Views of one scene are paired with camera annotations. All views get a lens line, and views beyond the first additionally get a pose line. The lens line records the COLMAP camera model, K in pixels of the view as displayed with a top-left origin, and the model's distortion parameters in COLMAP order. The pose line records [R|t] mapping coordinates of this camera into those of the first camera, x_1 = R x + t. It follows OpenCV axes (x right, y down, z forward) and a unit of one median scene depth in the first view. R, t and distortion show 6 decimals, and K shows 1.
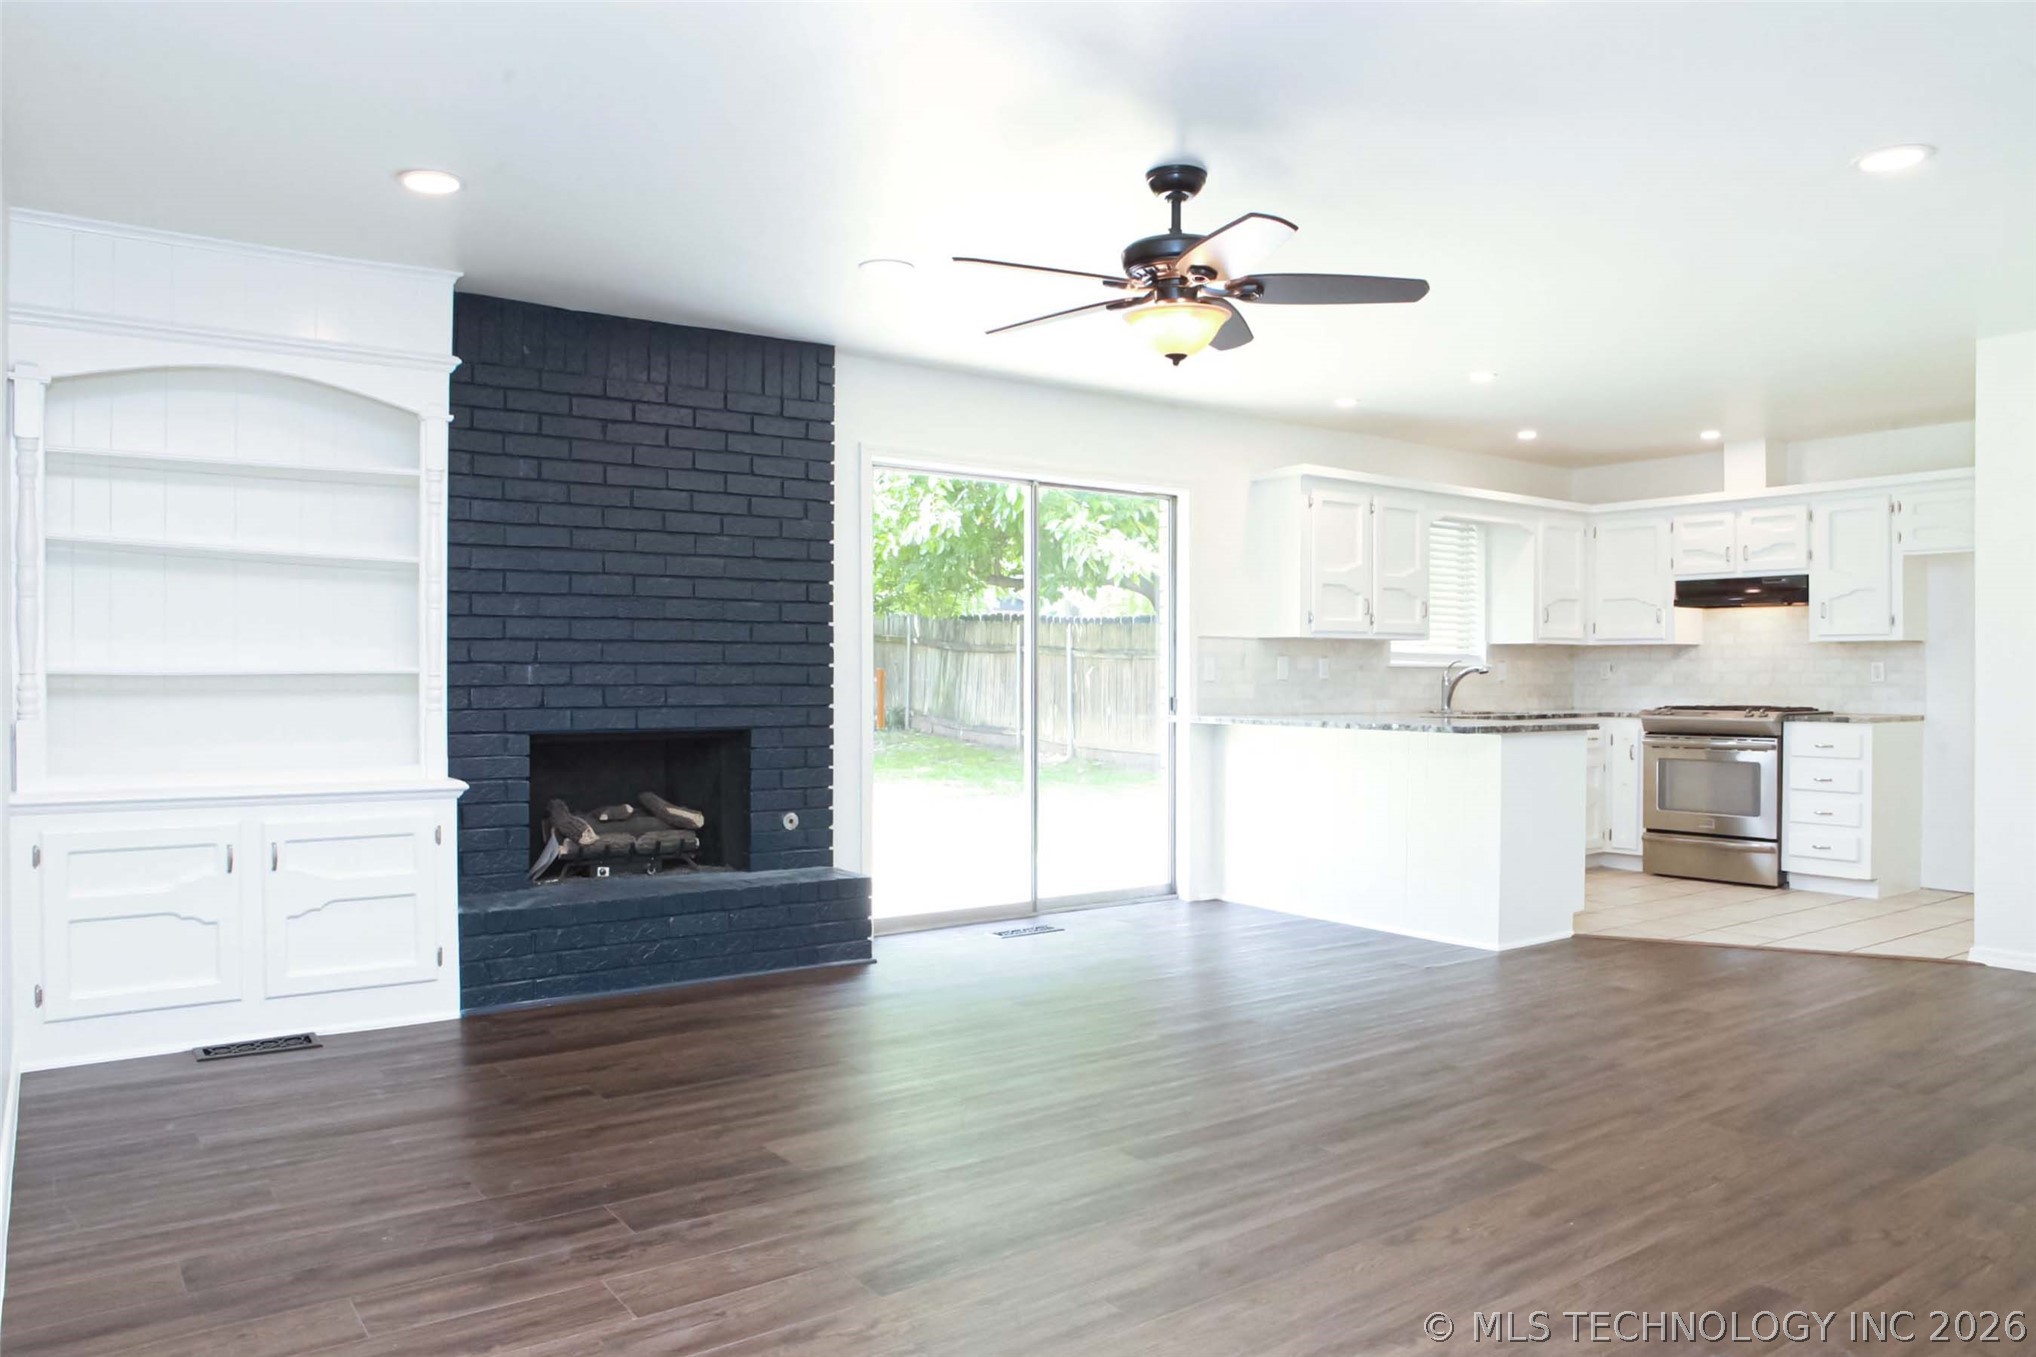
lens RADIAL K [[1412.8, 0, 1018.0], [0, 1412.8, 678.5], [0, 0, 1]] dist [-0.067987, 0.001857]
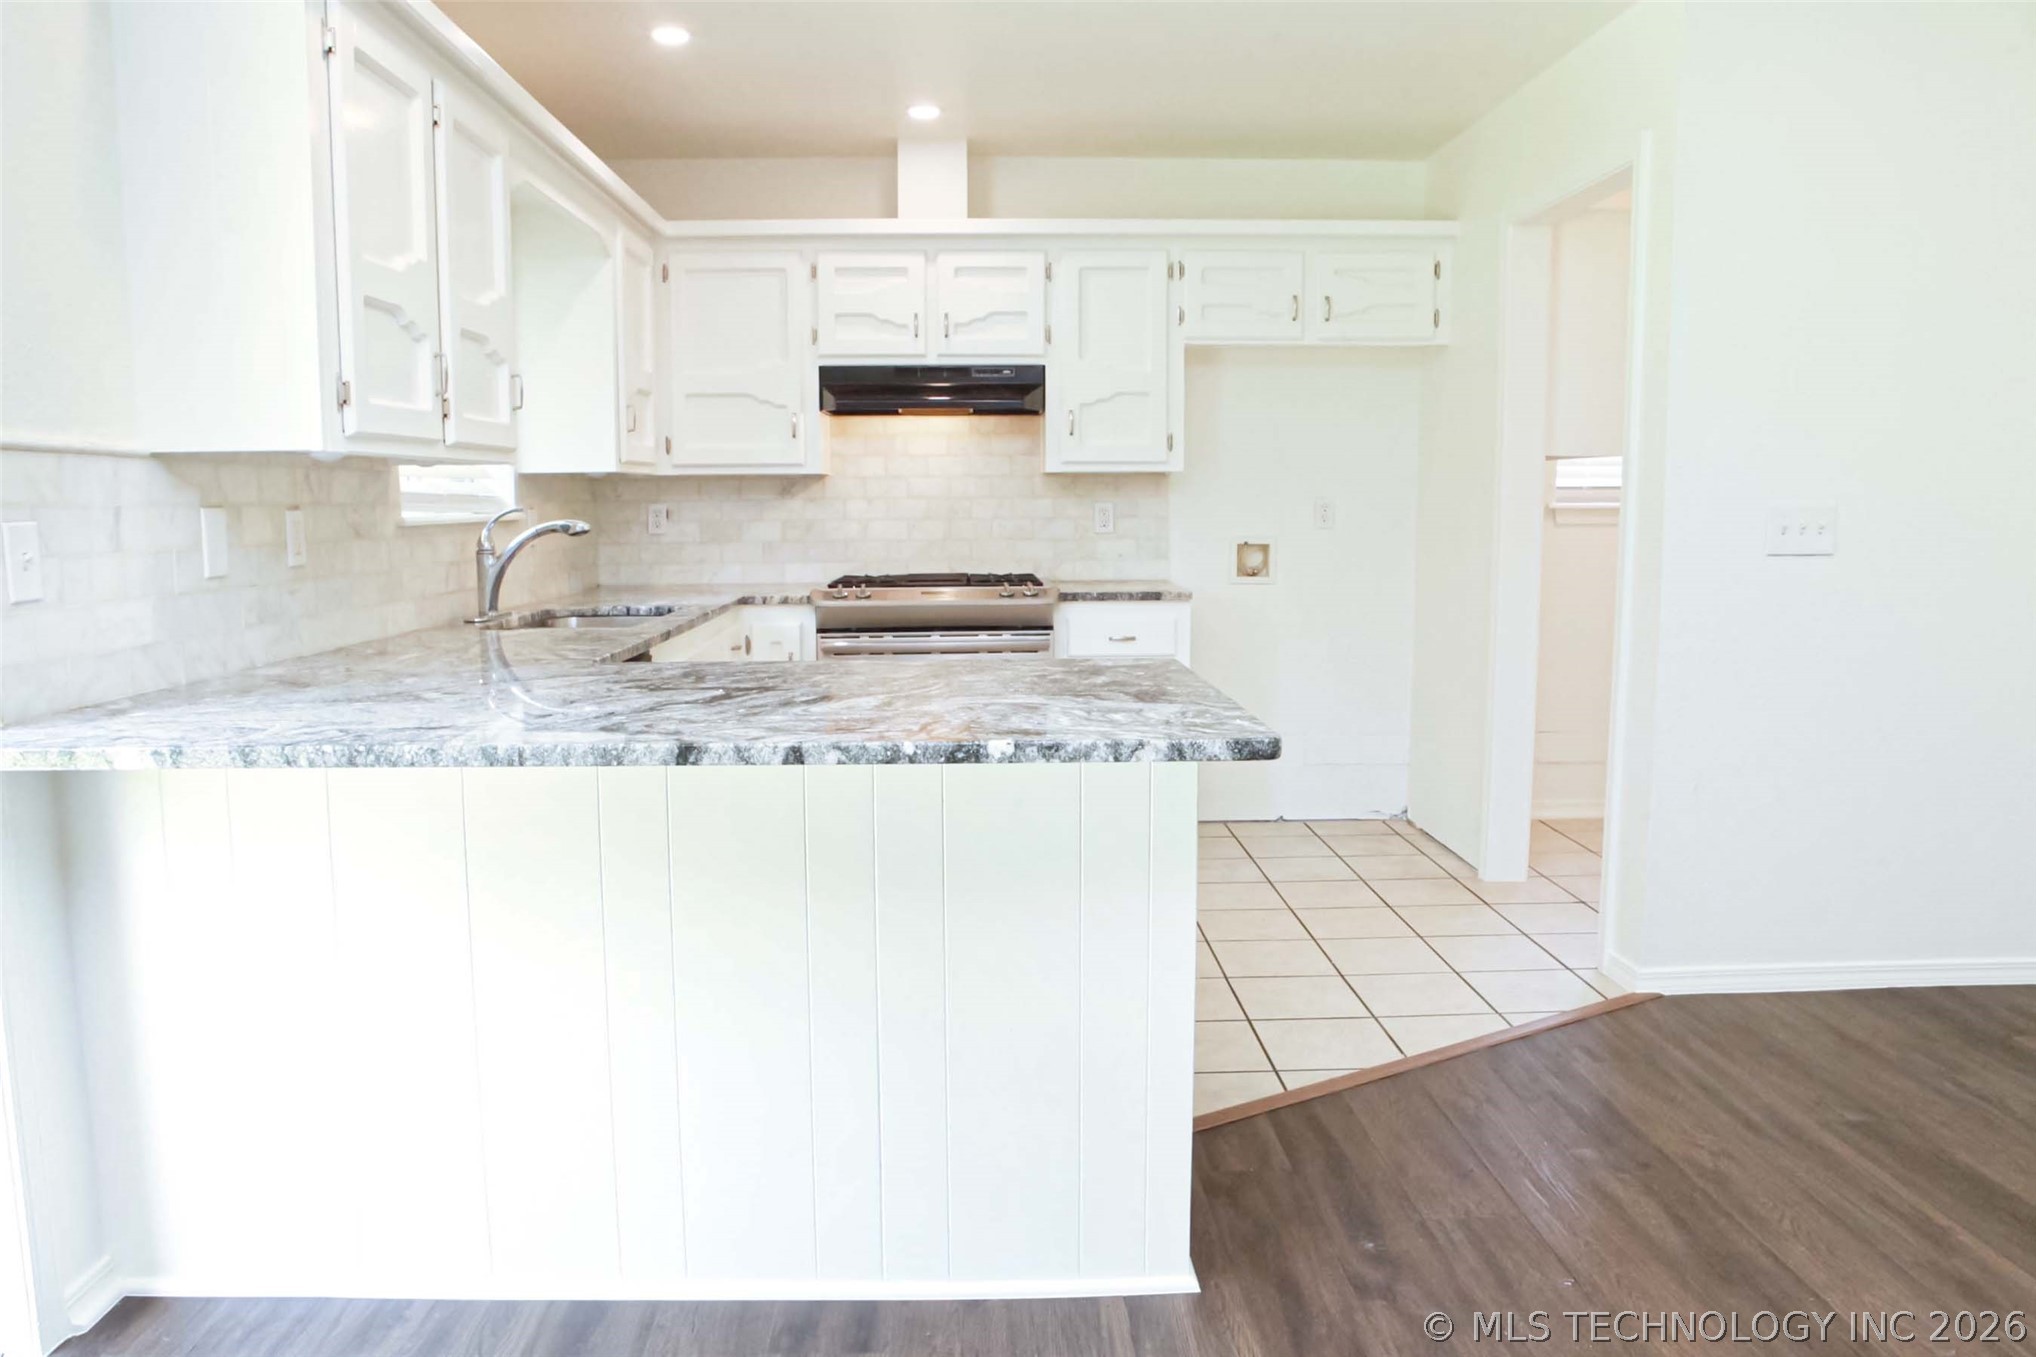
lens RADIAL K [[1412.8, 0, 1018.0], [0, 1412.8, 678.5], [0, 0, 1]] dist [-0.067987, 0.001857]
pose [[0.558977, -0.111881, 0.821601, 0.016768], [0.010372, 0.991721, 0.127990, -0.015238], [-0.829119, -0.063022, 0.555509, 0.627595]]
